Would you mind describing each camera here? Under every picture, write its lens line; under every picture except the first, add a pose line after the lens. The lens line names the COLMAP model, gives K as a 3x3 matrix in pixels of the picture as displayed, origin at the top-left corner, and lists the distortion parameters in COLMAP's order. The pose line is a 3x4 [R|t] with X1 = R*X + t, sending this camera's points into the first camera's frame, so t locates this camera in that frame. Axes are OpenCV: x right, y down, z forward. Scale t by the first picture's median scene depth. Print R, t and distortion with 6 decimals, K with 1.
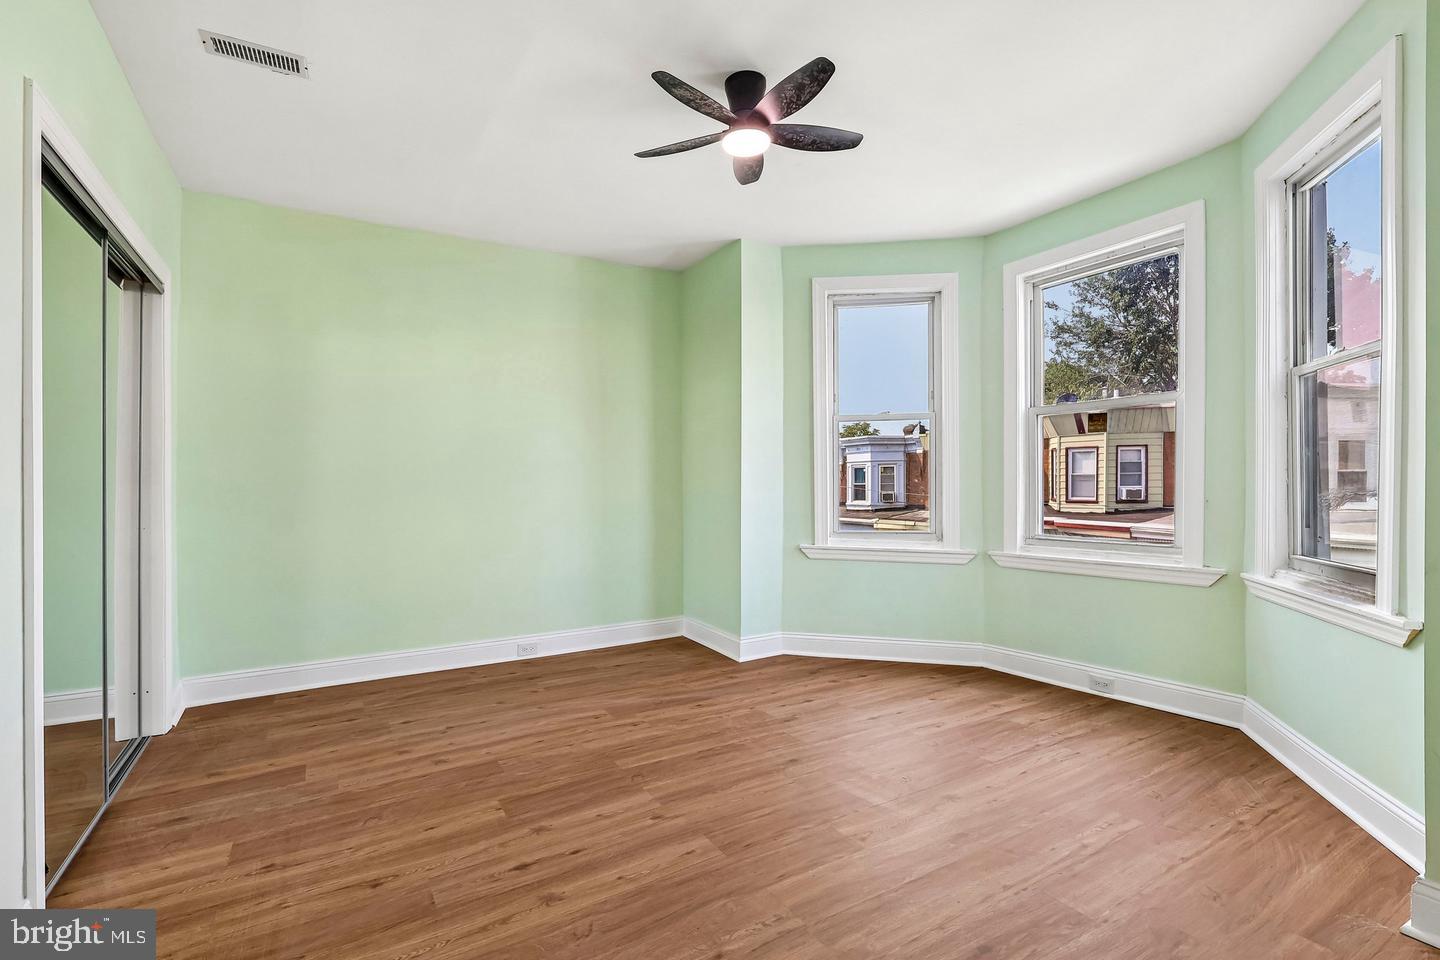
lens RADIAL K [[669.0, 0, 717.3], [0, 669.0, 470.3], [0, 0, 1]] dist [0.000240, 0.000227]
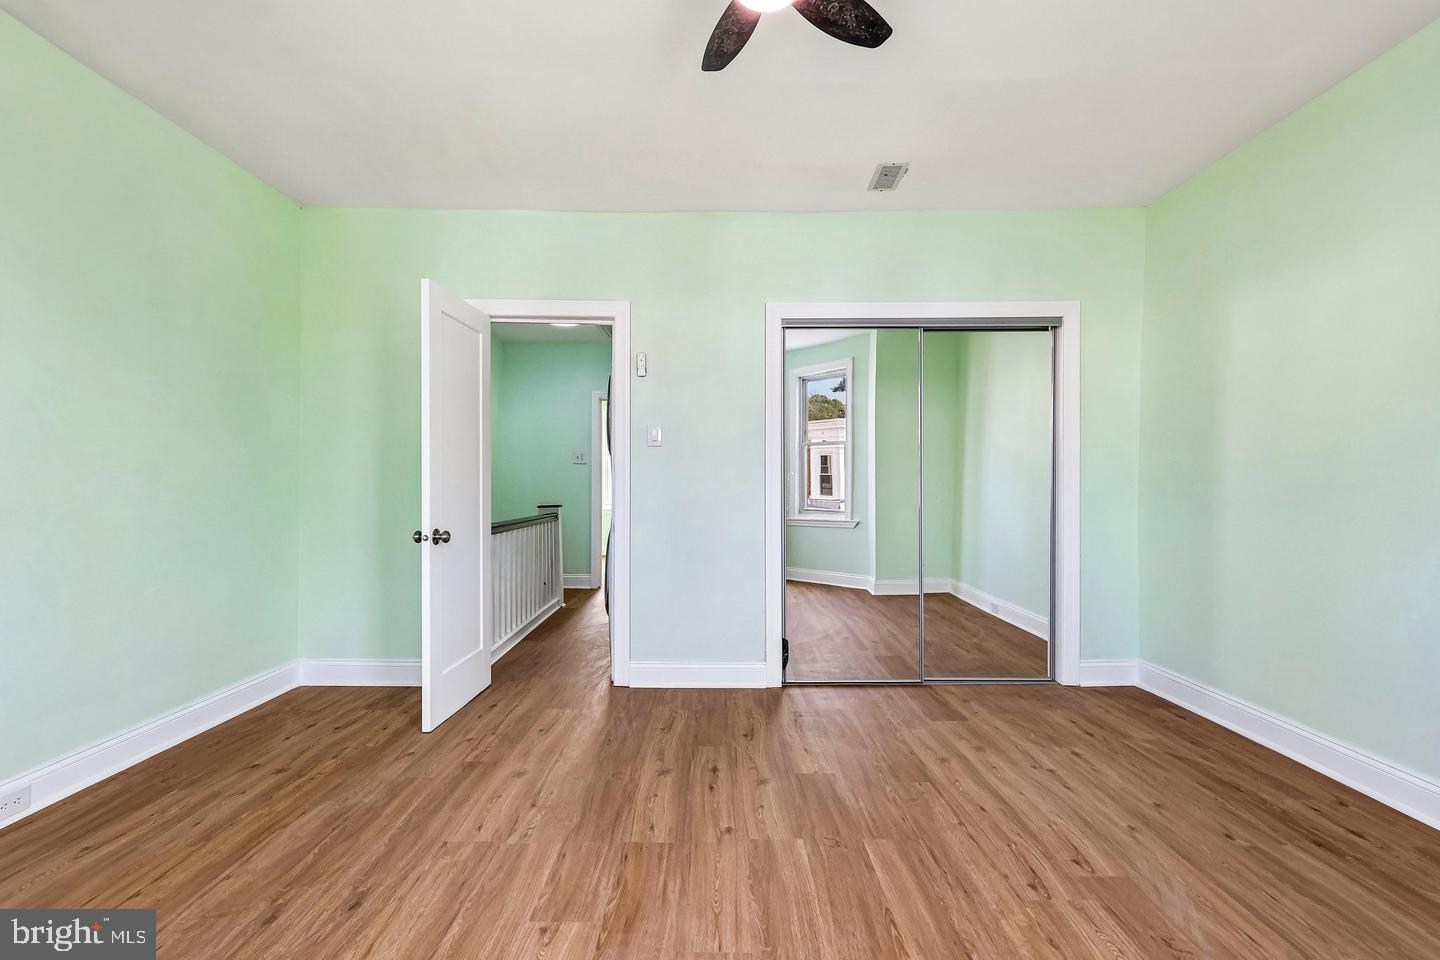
lens RADIAL K [[669.0, 0, 726.7], [0, 669.0, 479.7], [0, 0, 1]] dist [0.000240, 0.000227]
pose [[-0.503288, 0.001413, -0.864118, 0.607049], [0.017196, 0.999817, -0.008381, 0.019313], [0.863948, -0.019077, -0.503220, 1.221575]]
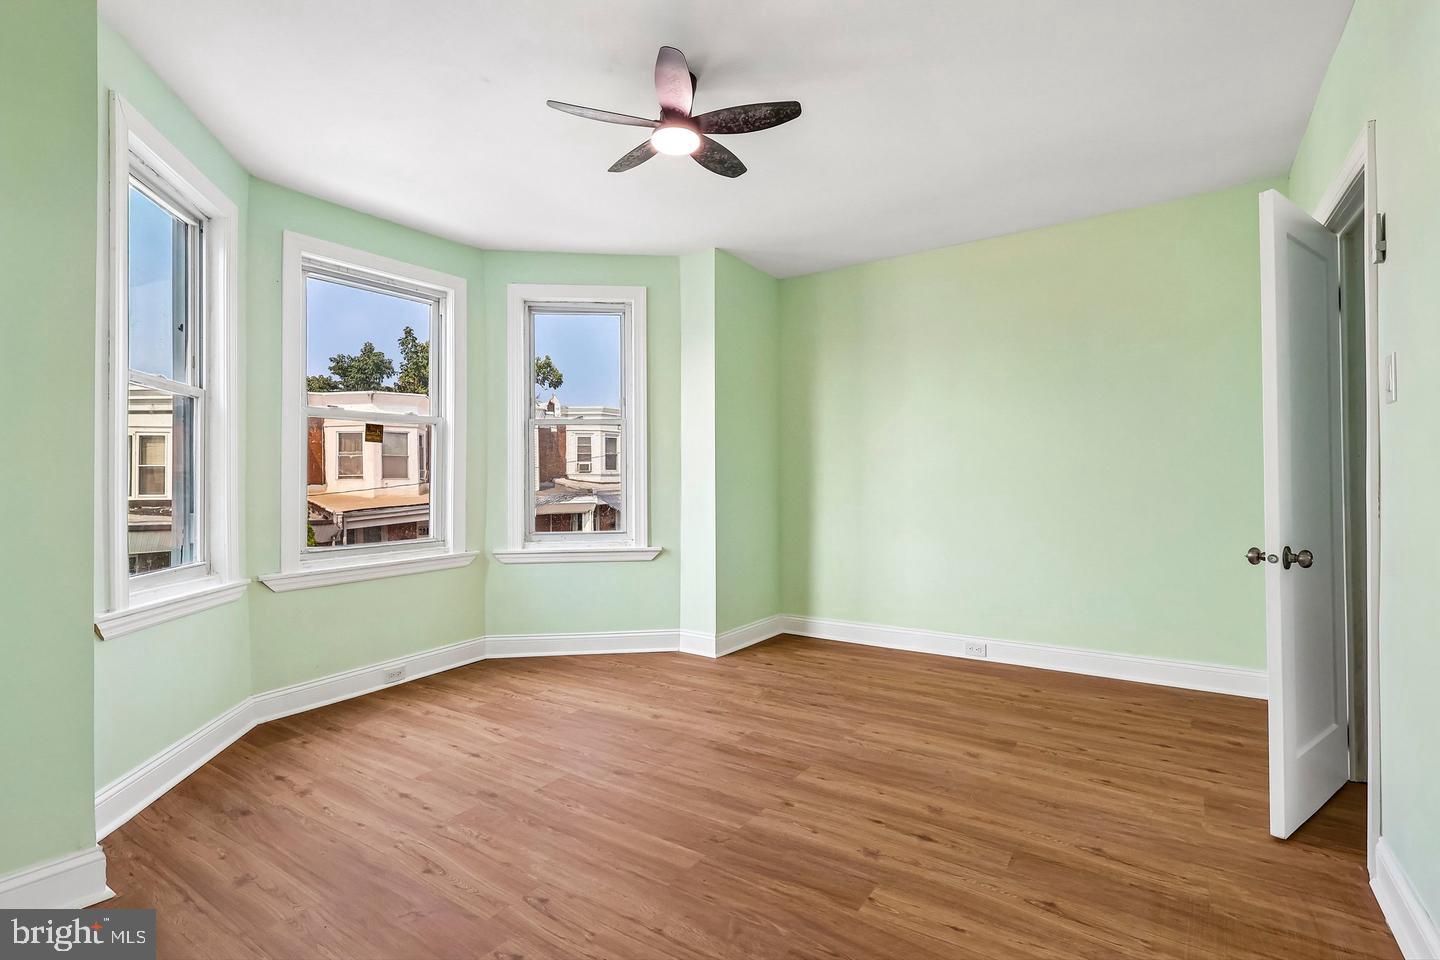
lens RADIAL K [[669.0, 0, 707.0], [0, 669.0, 491.5], [0, 0, 1]] dist [0.000240, 0.000227]
pose [[-0.405968, 0.000934, 0.913887, -0.812982], [-0.004088, 0.999988, -0.002838, 0.028866], [-0.913878, -0.004888, -0.405960, 1.263013]]
